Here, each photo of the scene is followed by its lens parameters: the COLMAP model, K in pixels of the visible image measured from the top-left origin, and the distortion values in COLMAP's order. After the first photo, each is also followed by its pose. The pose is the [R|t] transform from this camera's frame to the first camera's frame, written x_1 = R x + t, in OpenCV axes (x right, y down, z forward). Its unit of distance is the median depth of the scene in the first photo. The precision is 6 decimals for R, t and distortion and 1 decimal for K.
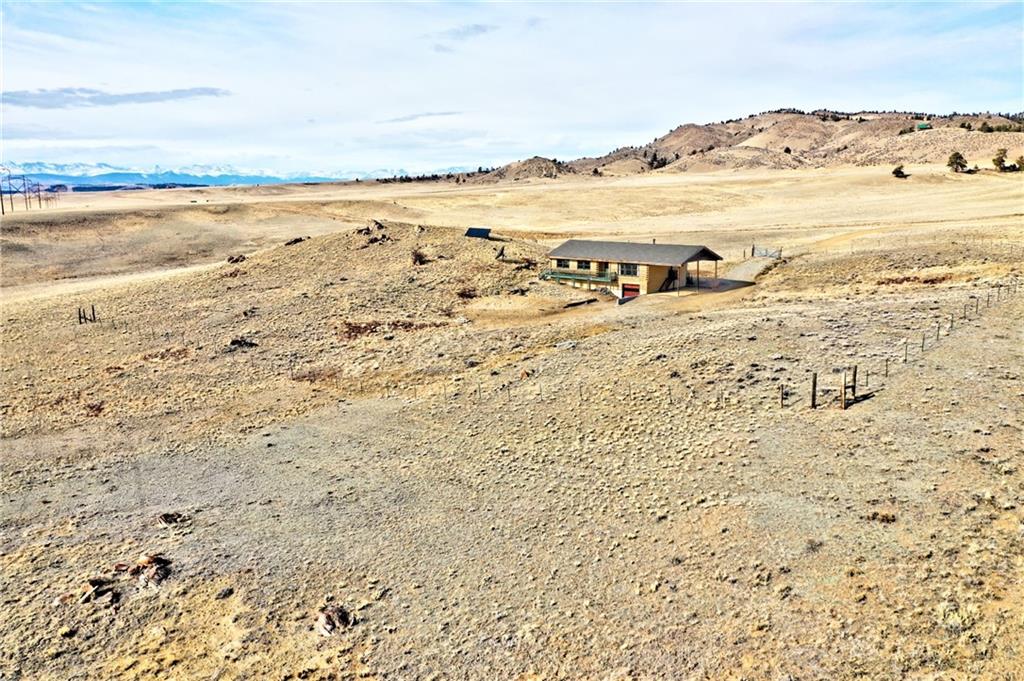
lens RADIAL K [[804.7, 0, 514.1], [0, 804.7, 340.3], [0, 0, 1]] dist [-0.011402, -0.000891]
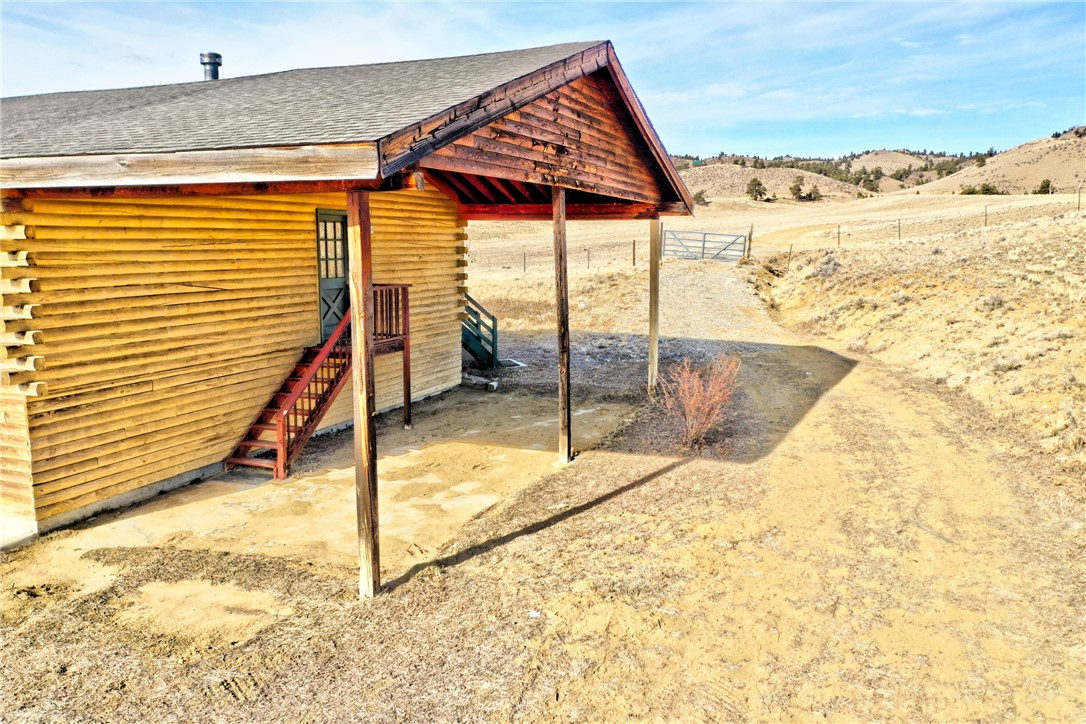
lens RADIAL K [[853.4, 0, 546.3], [0, 853.4, 359.3], [0, 0, 1]] dist [-0.011402, -0.000891]
pose [[0.952475, -0.041369, 0.301795, 0.052914], [0.054298, 0.997926, -0.034574, -0.019669], [-0.299738, 0.049318, 0.952746, 0.247220]]
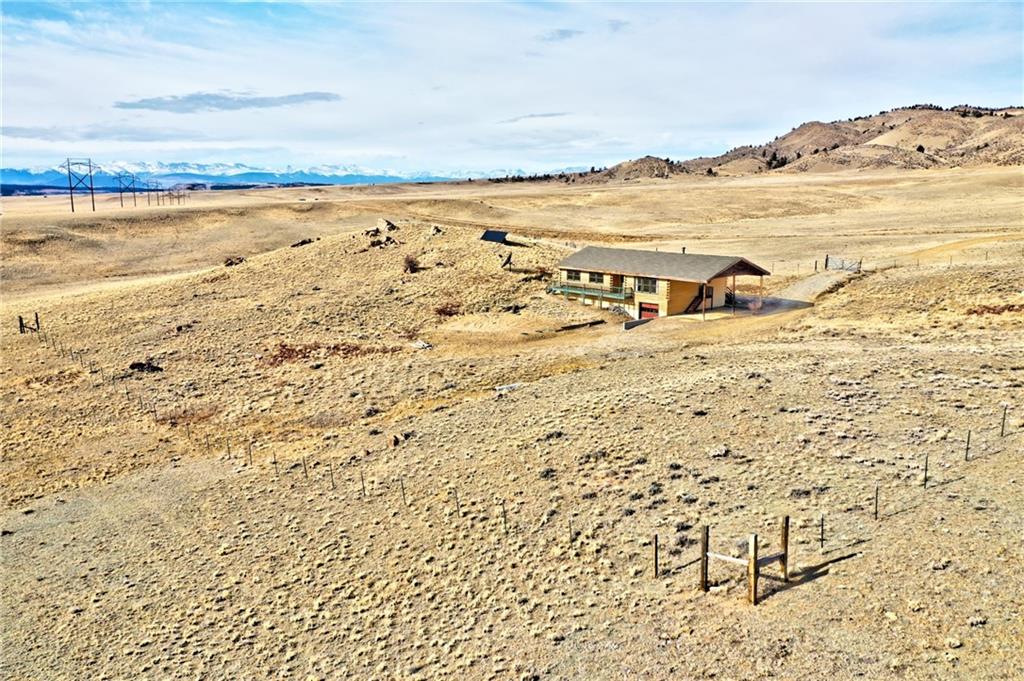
lens RADIAL K [[804.7, 0, 513.6], [0, 804.7, 341.2], [0, 0, 1]] dist [-0.011402, -0.000891]
pose [[0.989720, 0.030246, -0.139784, 0.035042], [-0.030132, 0.999542, 0.002934, -0.008347], [0.139809, 0.001309, 0.990178, 0.050997]]
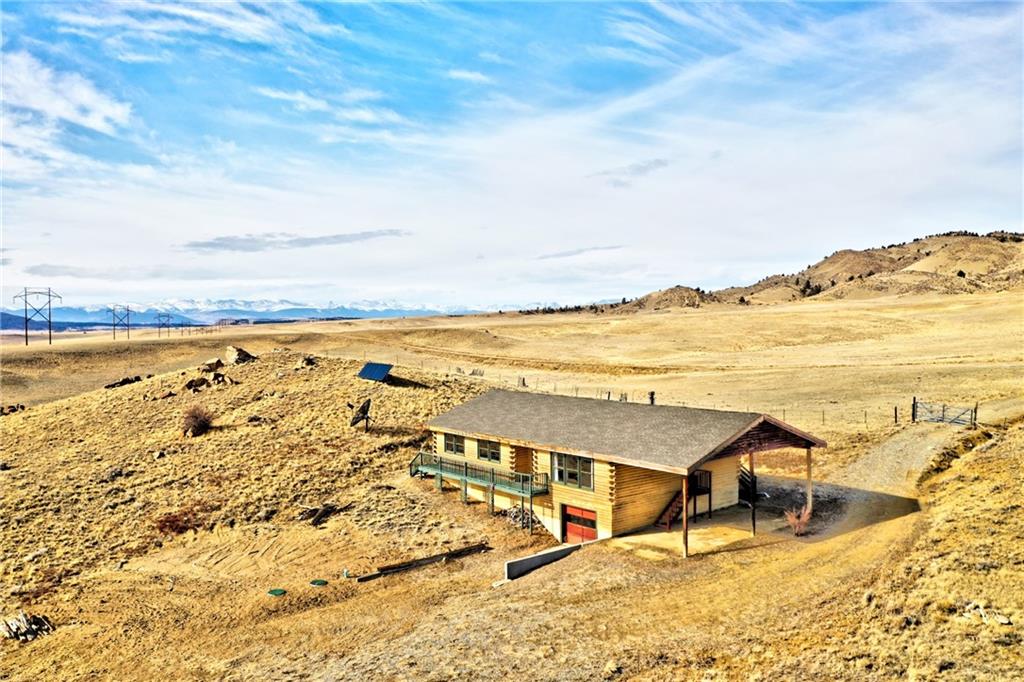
lens RADIAL K [[804.7, 0, 514.3], [0, 804.7, 340.0], [0, 0, 1]] dist [-0.011402, -0.000891]
pose [[0.982574, -0.002721, -0.185851, 0.052782], [-0.027386, 0.986860, -0.159238, -0.024428], [0.183842, 0.161553, 0.969589, 0.168025]]
